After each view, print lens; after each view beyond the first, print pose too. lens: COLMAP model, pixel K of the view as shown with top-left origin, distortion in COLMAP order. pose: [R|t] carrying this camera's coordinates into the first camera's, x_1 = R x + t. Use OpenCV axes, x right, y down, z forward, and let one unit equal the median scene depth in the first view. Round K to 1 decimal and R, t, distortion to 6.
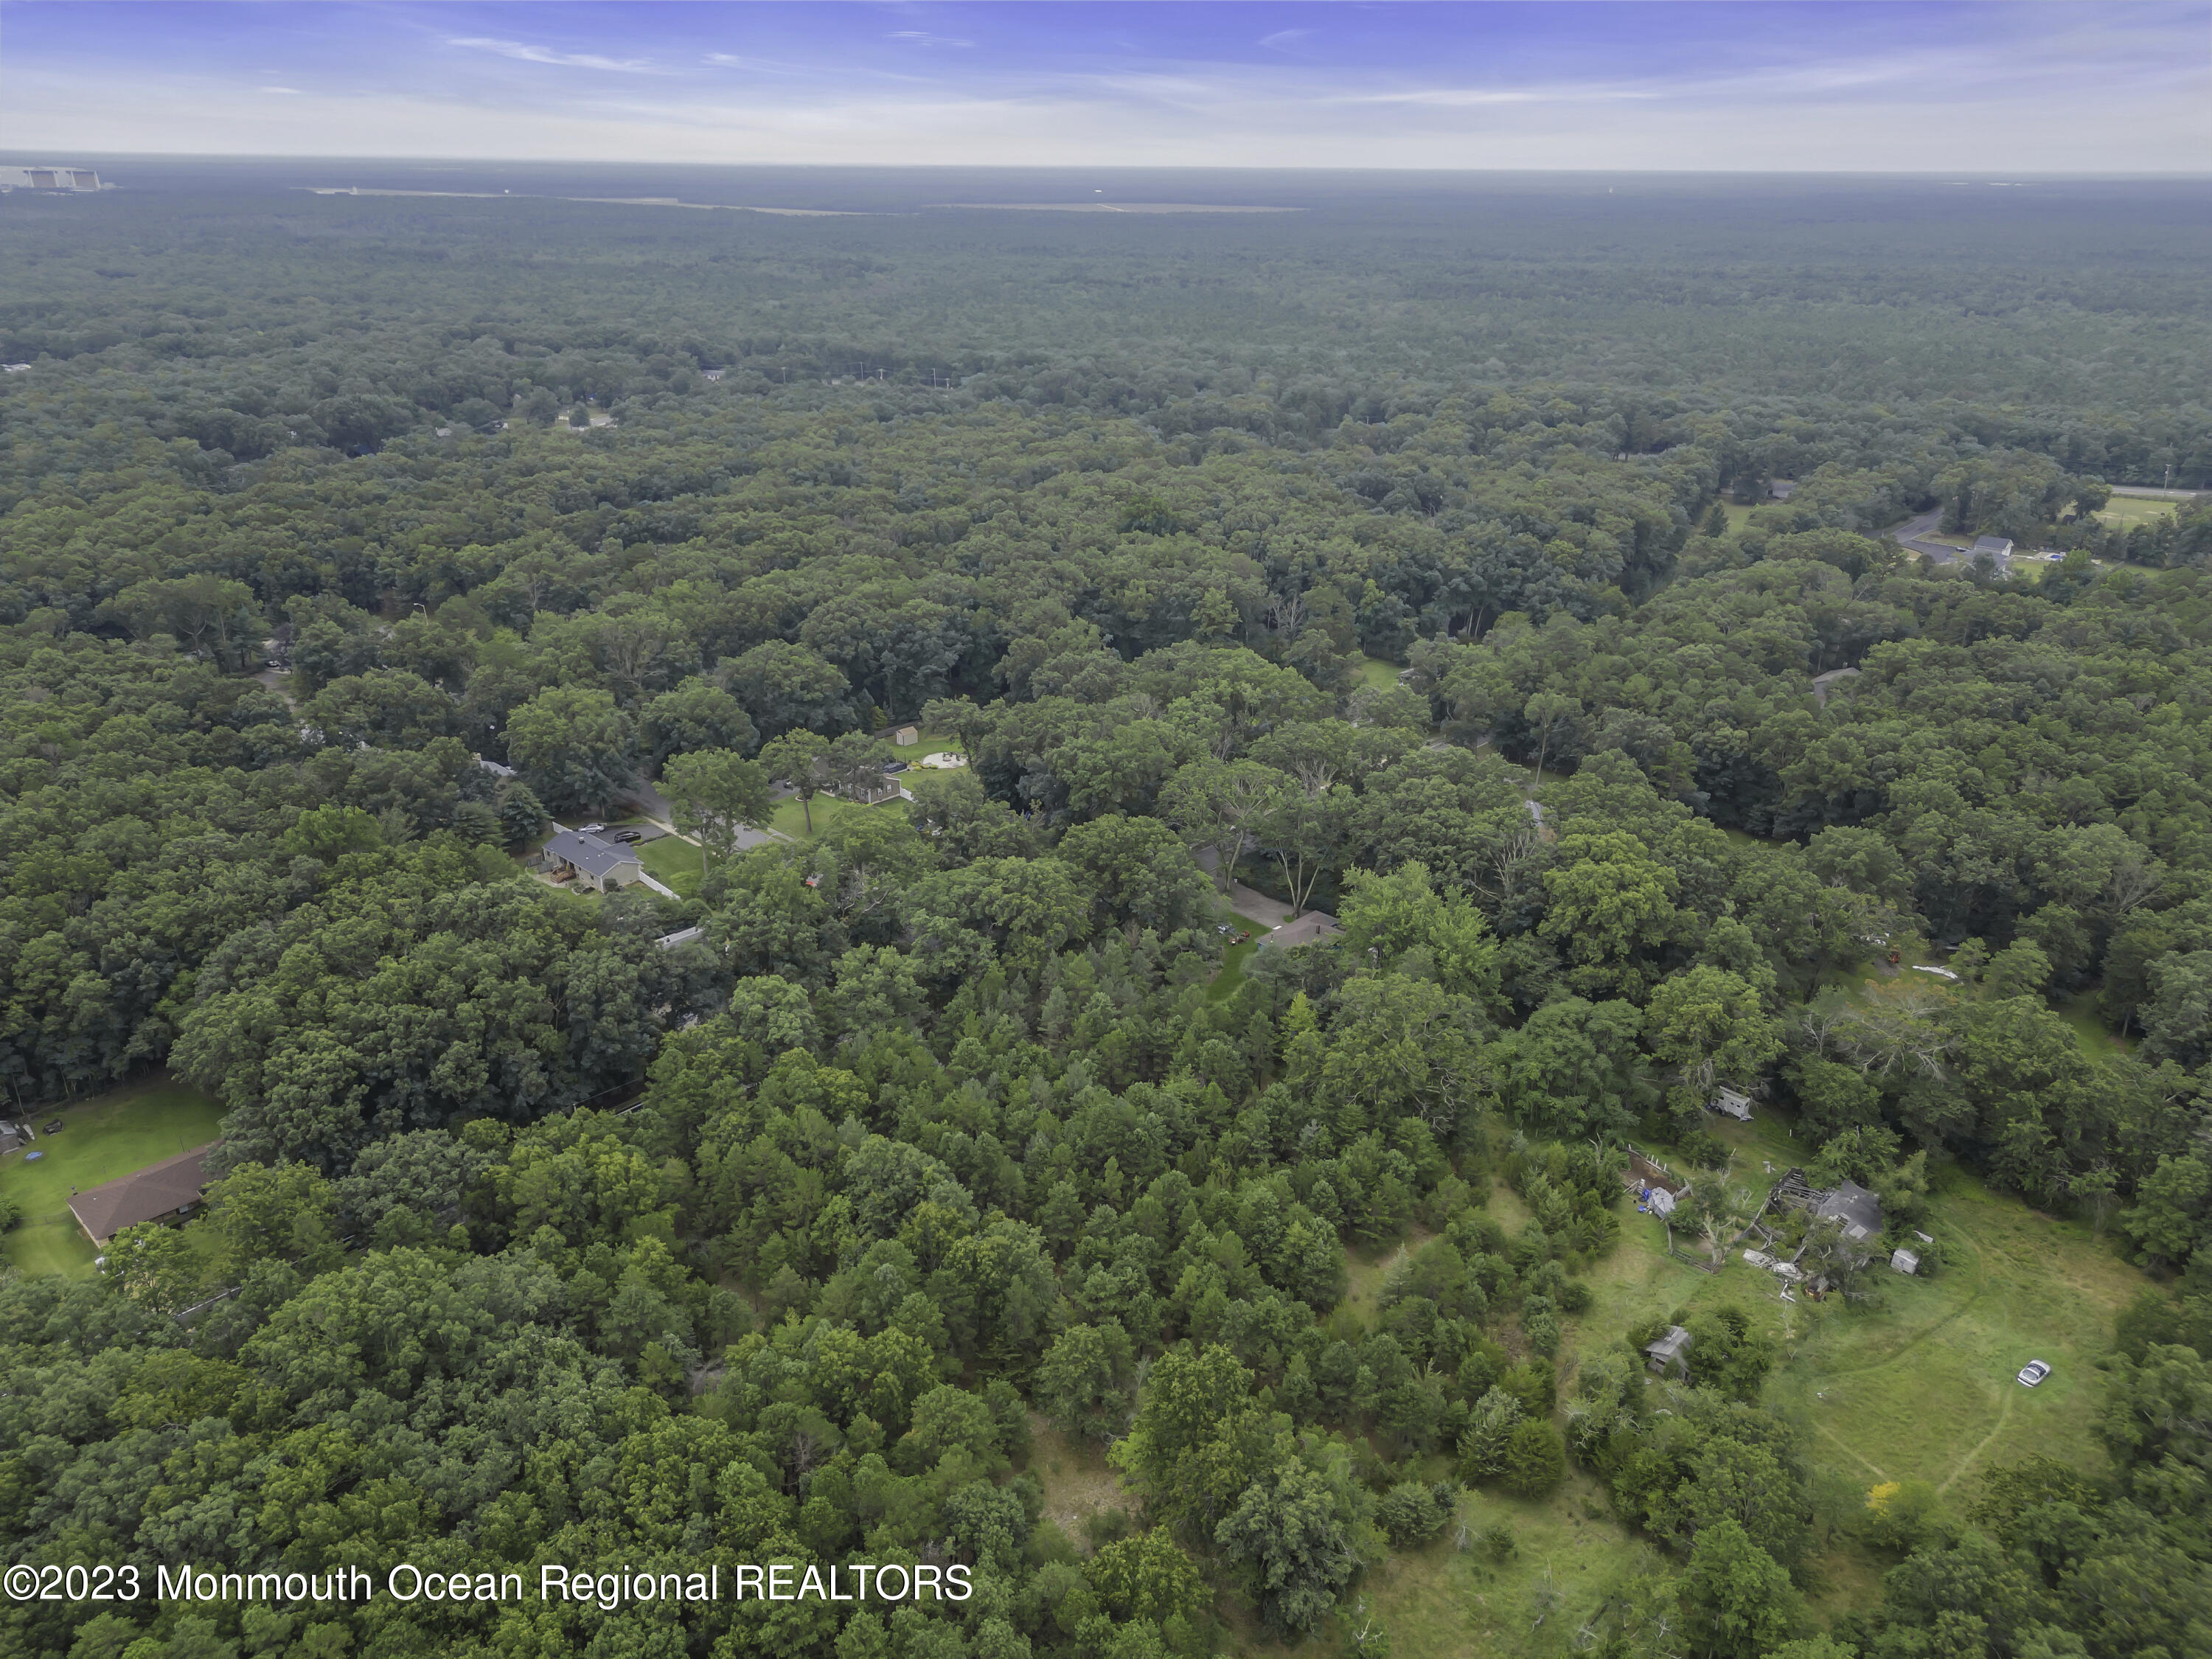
lens RADIAL K [[1566.5, 0, 1106.0], [0, 1566.5, 829.5], [0, 0, 1]] dist [0.101847, -0.170759]
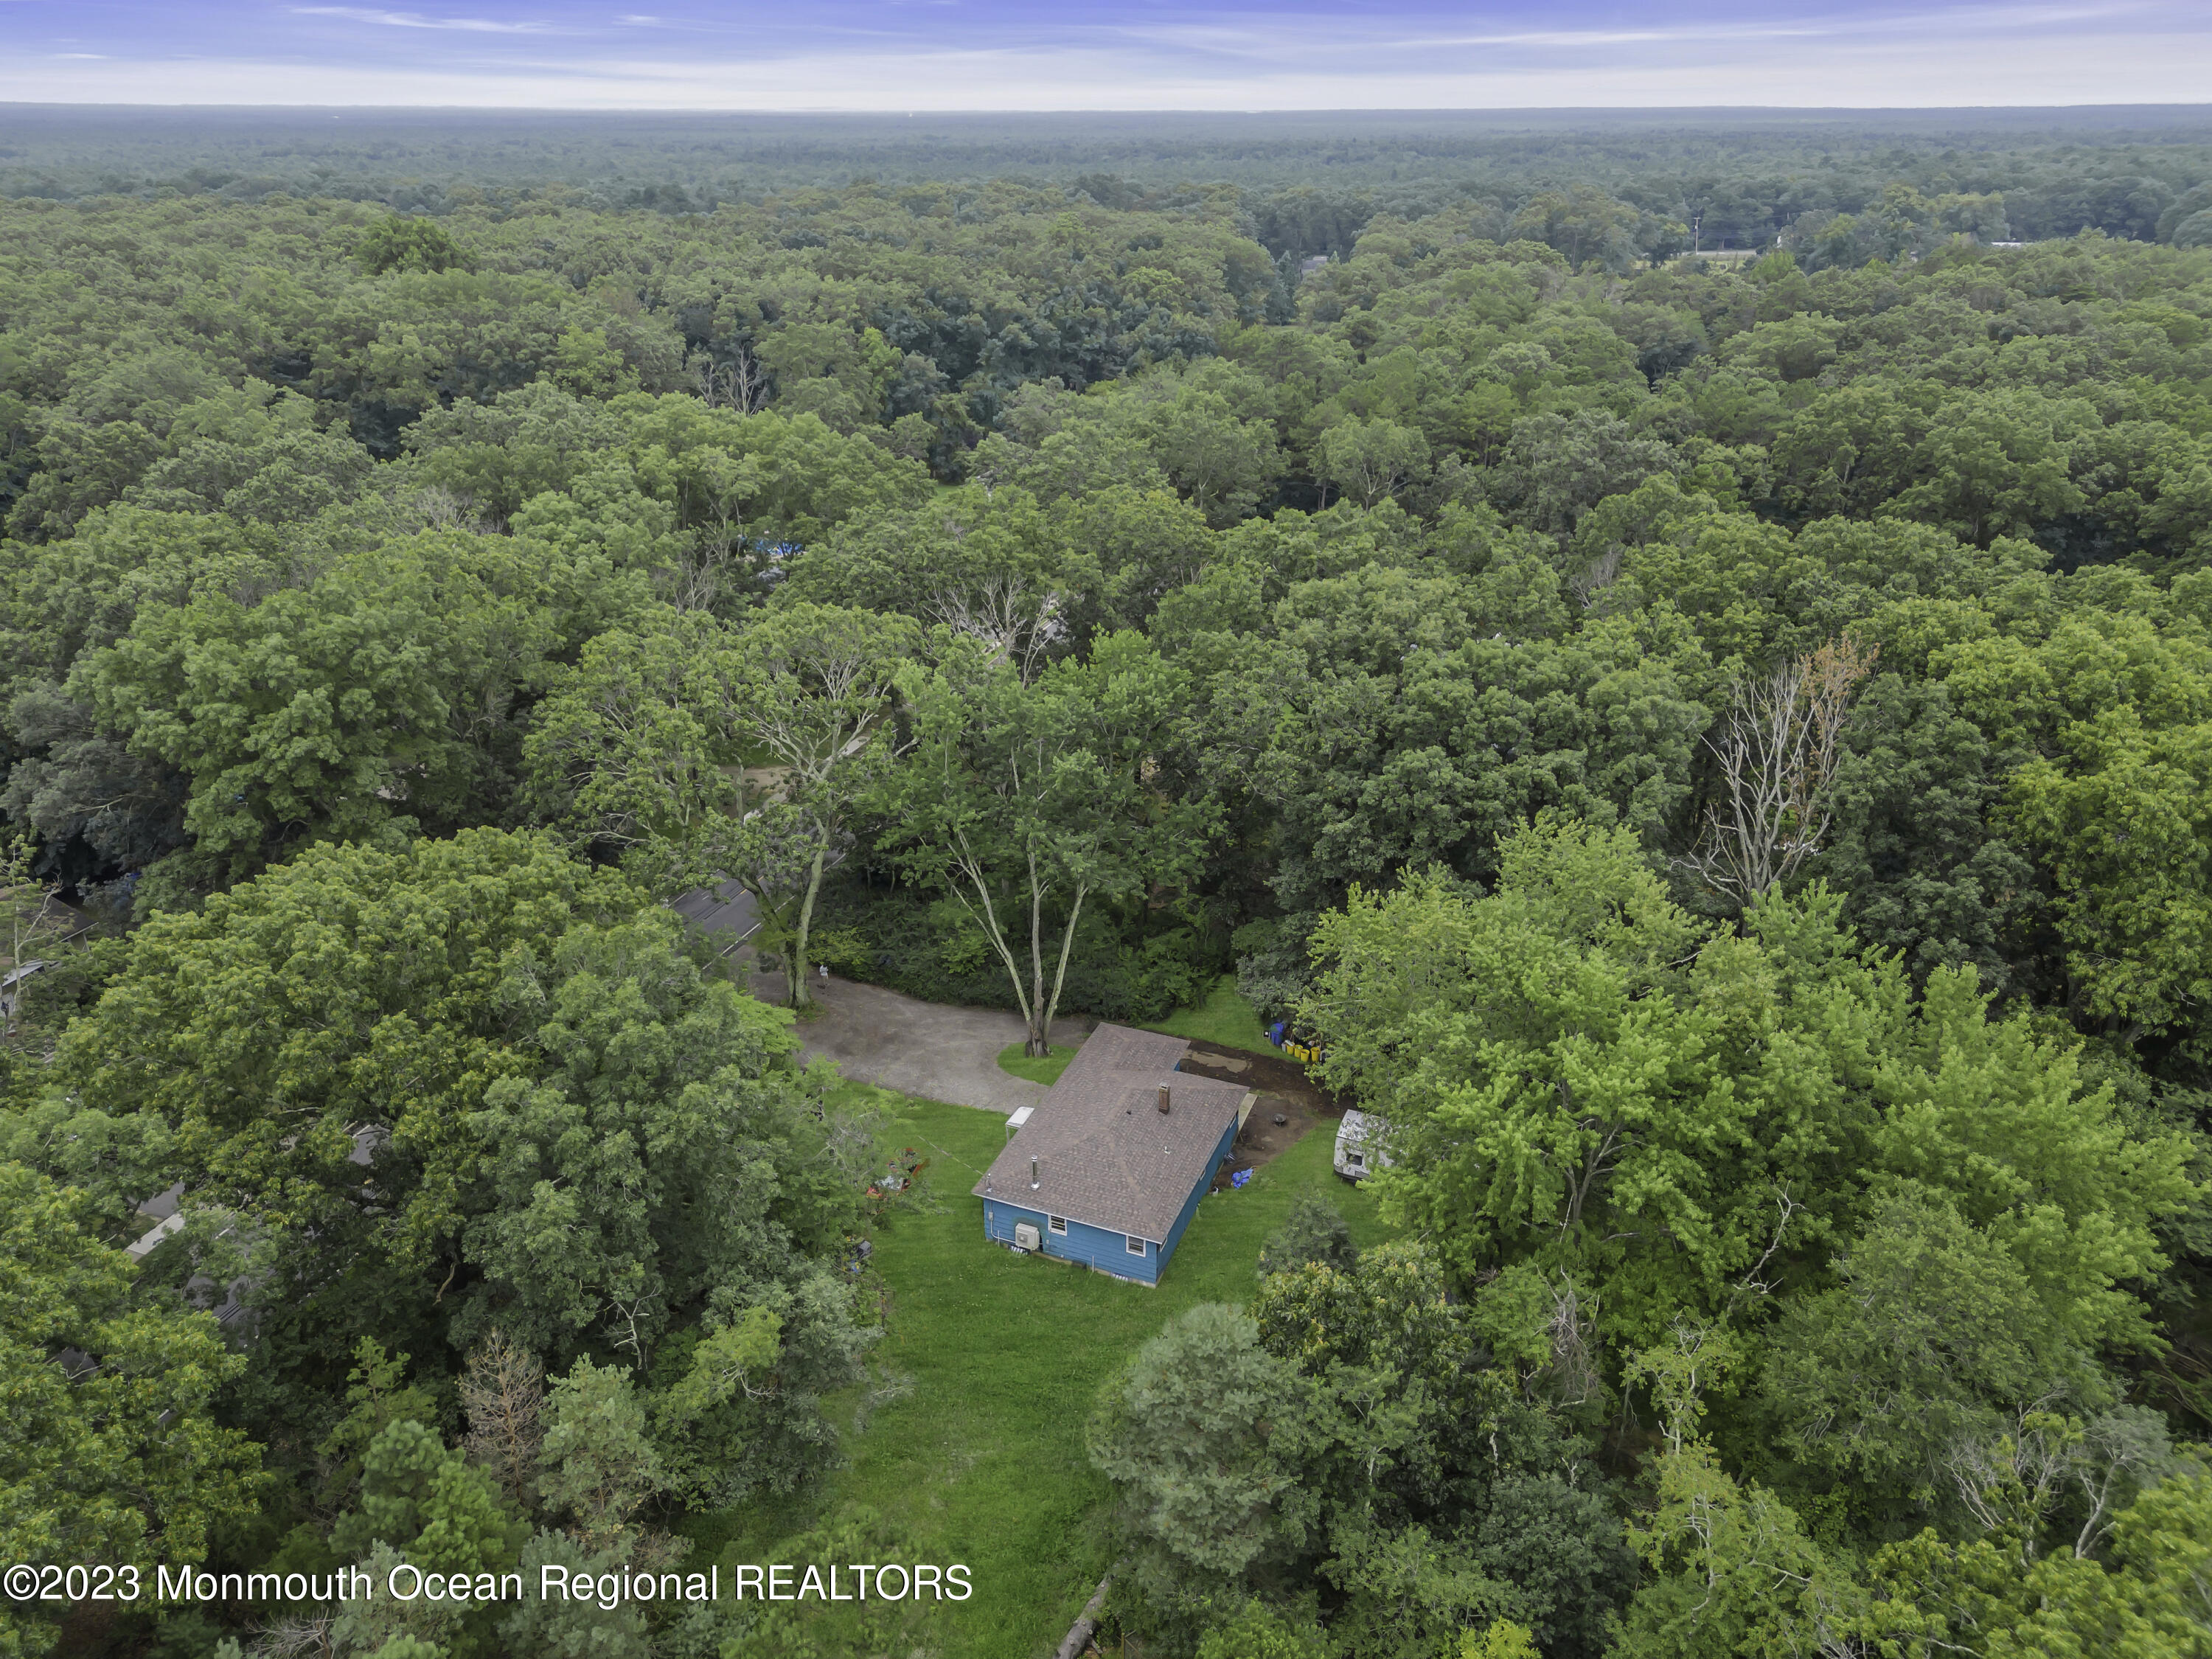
lens RADIAL K [[1566.5, 0, 1106.0], [0, 1566.5, 829.5], [0, 0, 1]] dist [0.101847, -0.170759]
pose [[0.916999, -0.174735, 0.358581, 0.024411], [0.167356, 0.984536, 0.051781, -0.004521], [-0.362084, 0.012528, 0.932061, 0.681141]]
